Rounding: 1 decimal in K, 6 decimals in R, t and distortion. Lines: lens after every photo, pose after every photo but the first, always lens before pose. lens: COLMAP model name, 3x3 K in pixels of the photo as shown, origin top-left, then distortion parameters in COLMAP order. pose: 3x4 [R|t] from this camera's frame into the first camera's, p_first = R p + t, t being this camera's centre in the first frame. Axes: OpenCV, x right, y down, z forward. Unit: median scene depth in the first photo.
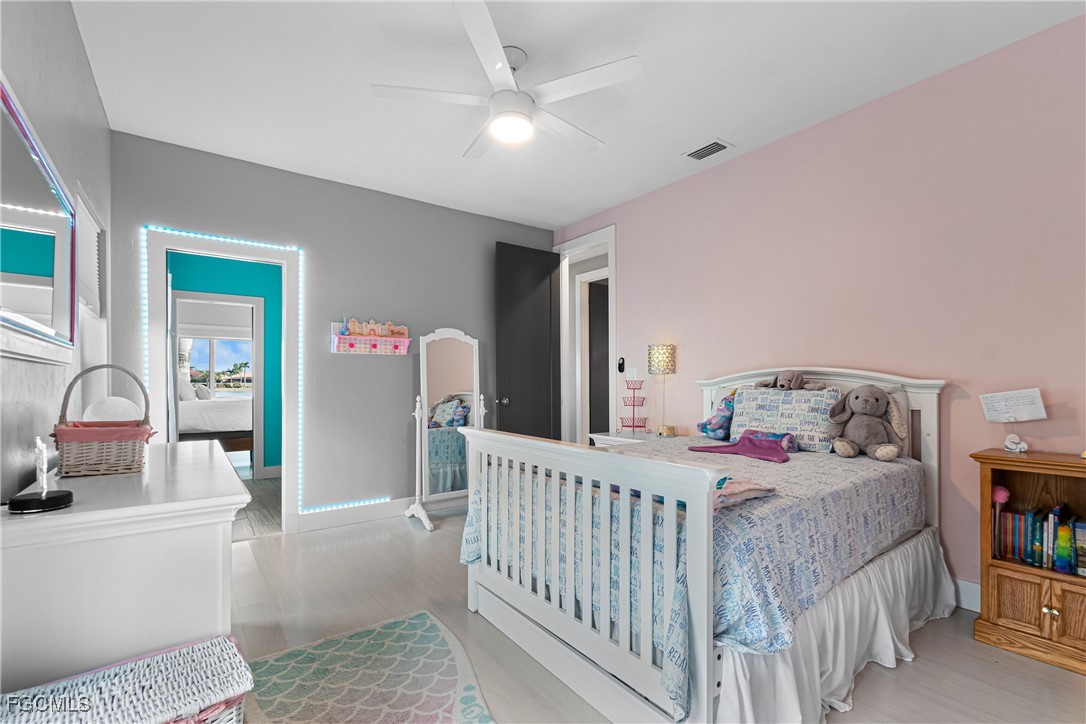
lens RADIAL K [[478.5, 0, 551.9], [0, 478.5, 376.2], [0, 0, 1]] dist [-0.000387, -0.000135]
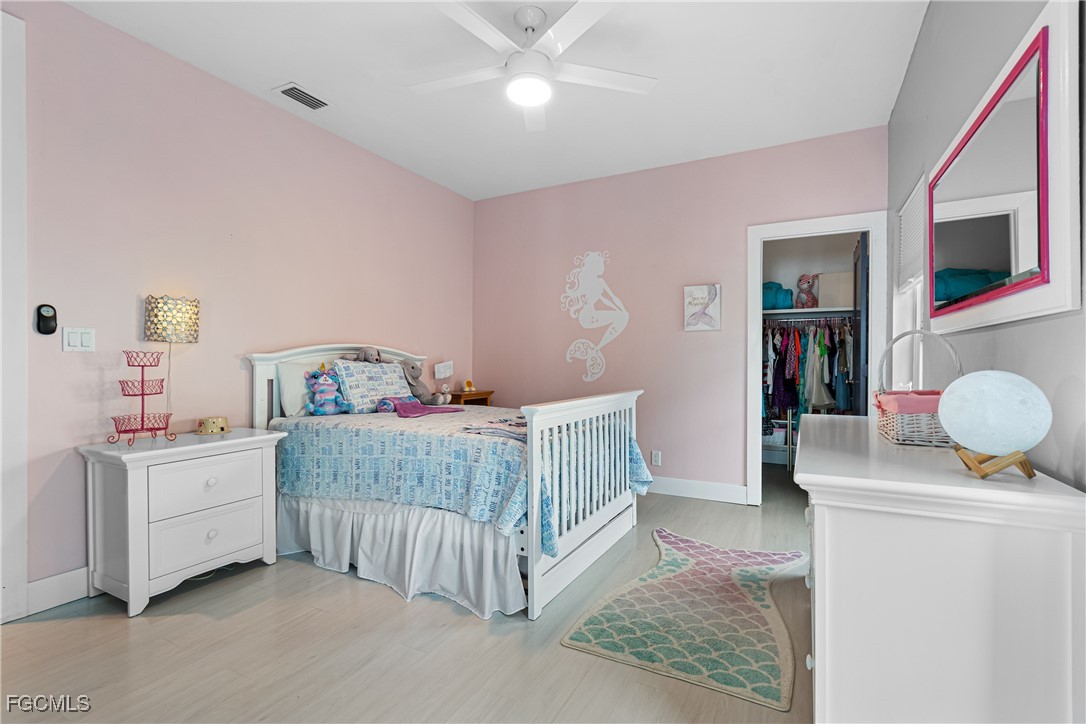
lens RADIAL K [[490.4, 0, 543.0], [0, 490.4, 362.0], [0, 0, 1]] dist [-0.000719, -0.000488]
pose [[-0.407301, 0.000516, 0.913294, -1.088220], [-0.011371, 0.999919, -0.005636, 0.036906], [-0.913223, -0.012680, -0.407263, 1.501065]]
